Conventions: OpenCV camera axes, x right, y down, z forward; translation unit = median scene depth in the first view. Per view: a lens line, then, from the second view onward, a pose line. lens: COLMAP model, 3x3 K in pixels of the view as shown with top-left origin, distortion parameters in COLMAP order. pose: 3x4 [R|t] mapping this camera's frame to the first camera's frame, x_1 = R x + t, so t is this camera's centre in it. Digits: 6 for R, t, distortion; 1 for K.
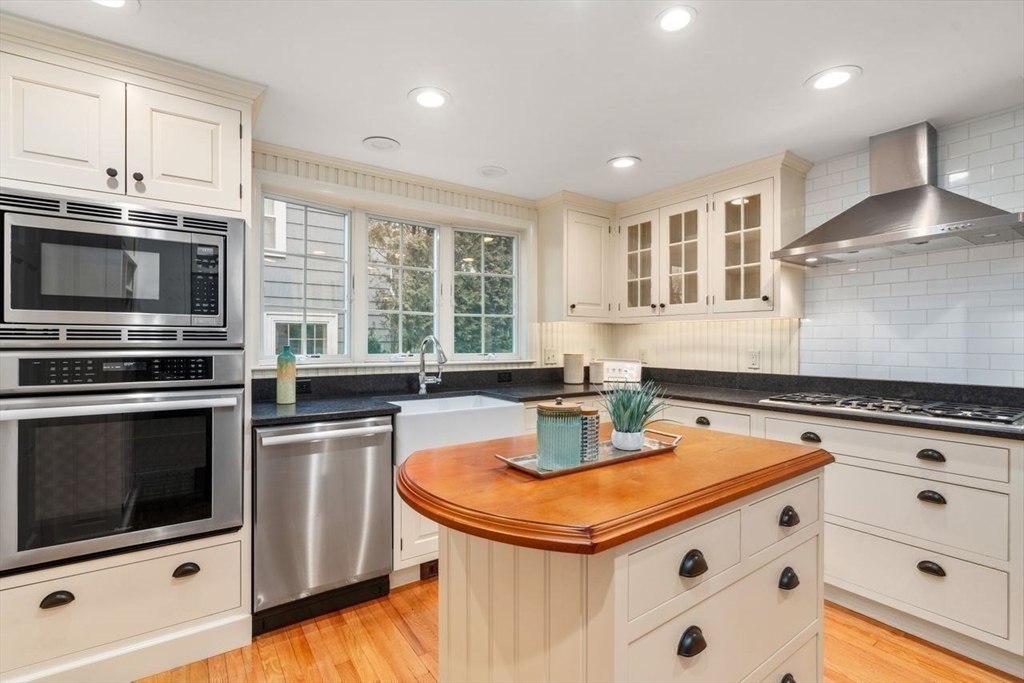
lens RADIAL K [[460.6, 0, 507.0], [0, 460.6, 337.4], [0, 0, 1]] dist [-0.008539, 0.001081]
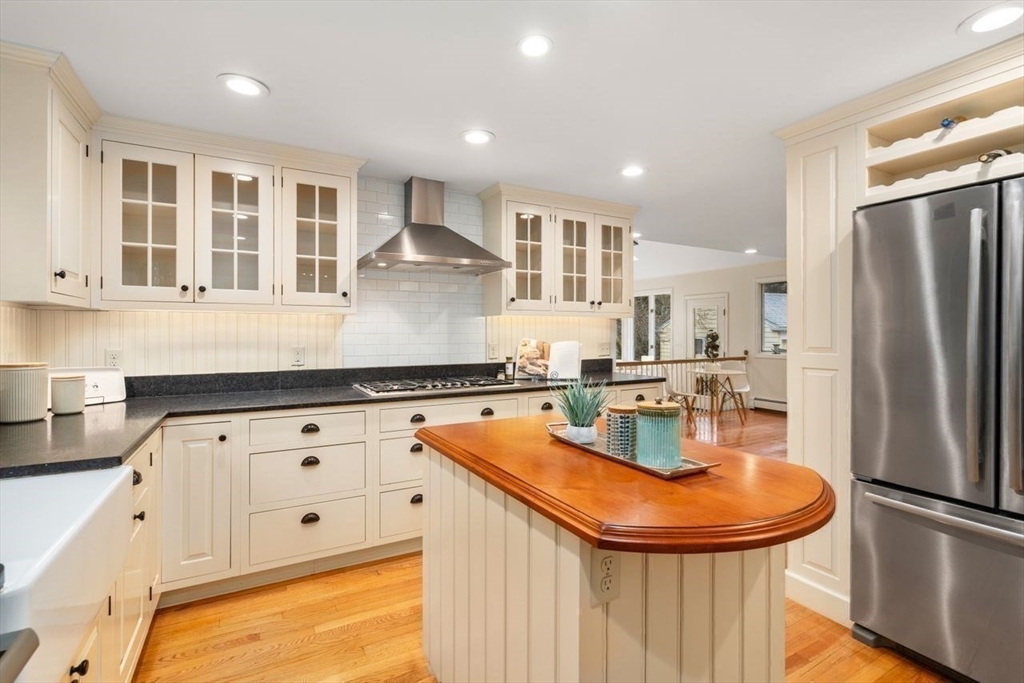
lens RADIAL K [[460.6, 0, 492.3], [0, 460.6, 338.8], [0, 0, 1]] dist [-0.008539, 0.001081]
pose [[0.148408, -0.006946, 0.988902, -0.371062], [-0.002552, 0.999969, 0.007406, 0.005010], [-0.988923, -0.003623, 0.148386, 0.501354]]
